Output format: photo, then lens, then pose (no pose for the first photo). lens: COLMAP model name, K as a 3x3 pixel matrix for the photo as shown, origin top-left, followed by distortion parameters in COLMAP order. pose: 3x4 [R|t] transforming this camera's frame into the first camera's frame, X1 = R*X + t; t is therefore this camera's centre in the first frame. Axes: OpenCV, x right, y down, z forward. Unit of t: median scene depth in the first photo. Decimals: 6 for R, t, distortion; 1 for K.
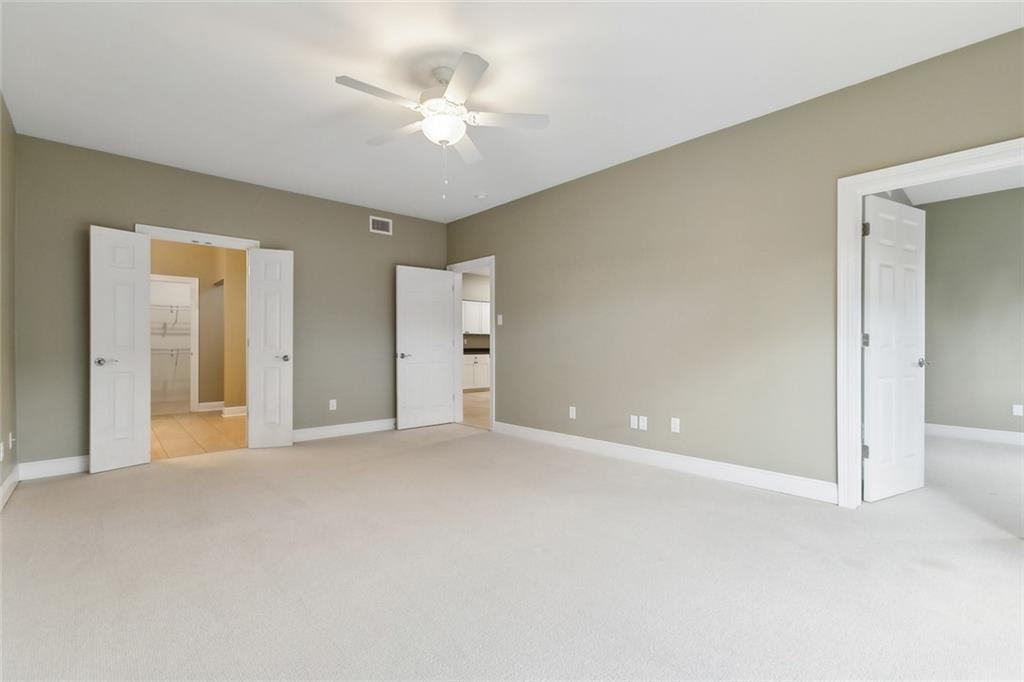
lens RADIAL K [[456.5, 0, 513.5], [0, 456.5, 343.9], [0, 0, 1]] dist [-0.004269, 0.002859]
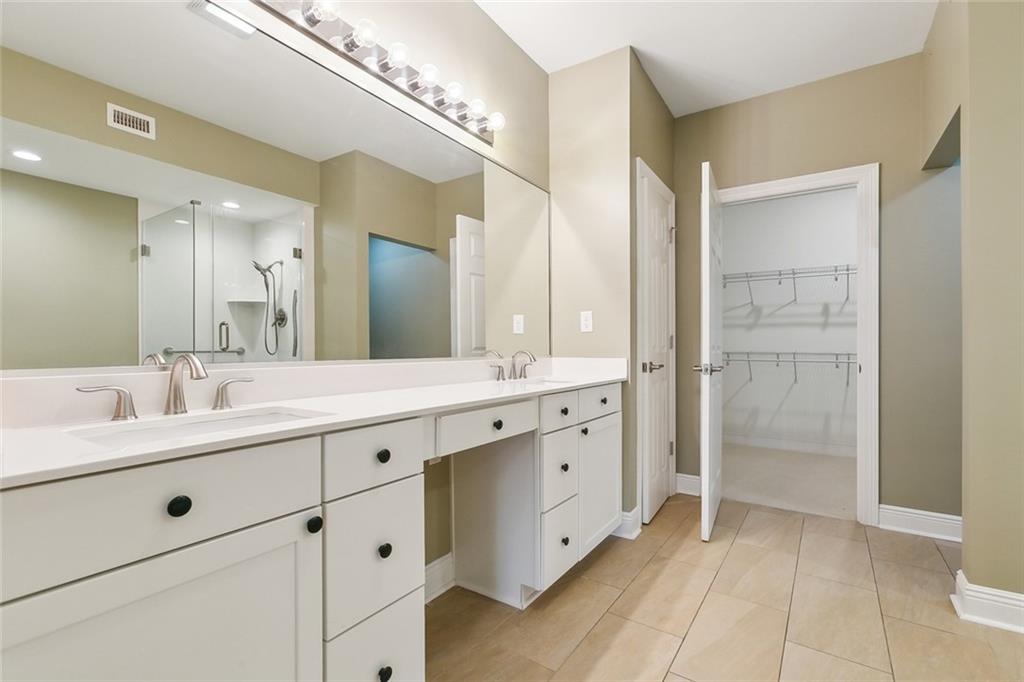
lens RADIAL K [[456.5, 0, 517.0], [0, 456.5, 343.5], [0, 0, 1]] dist [-0.004269, 0.002859]
pose [[0.234315, -0.000685, -0.972161, -0.339077], [0.000843, 1.000000, -0.000502, 0.000240], [0.972160, -0.000702, 0.234315, 0.532106]]
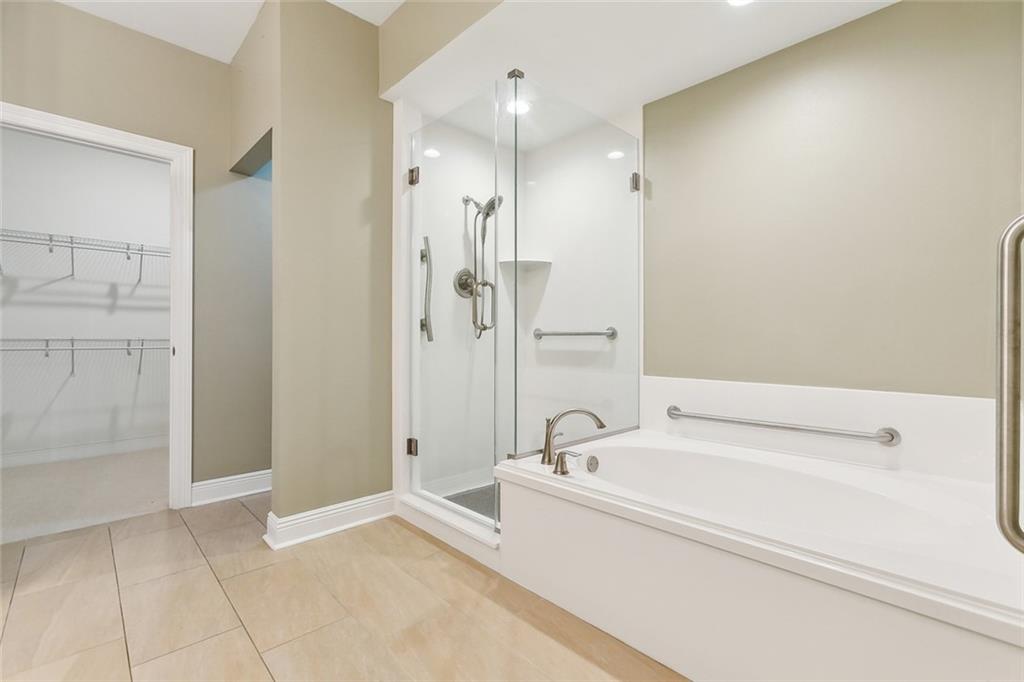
lens RADIAL K [[456.5, 0, 521.8], [0, 456.5, 339.0], [0, 0, 1]] dist [-0.004269, 0.002859]
pose [[0.999277, 0.005793, 0.037579, -0.366464], [-0.005958, 0.999973, 0.004282, 0.006389], [-0.037554, -0.004503, 0.999284, 0.519809]]
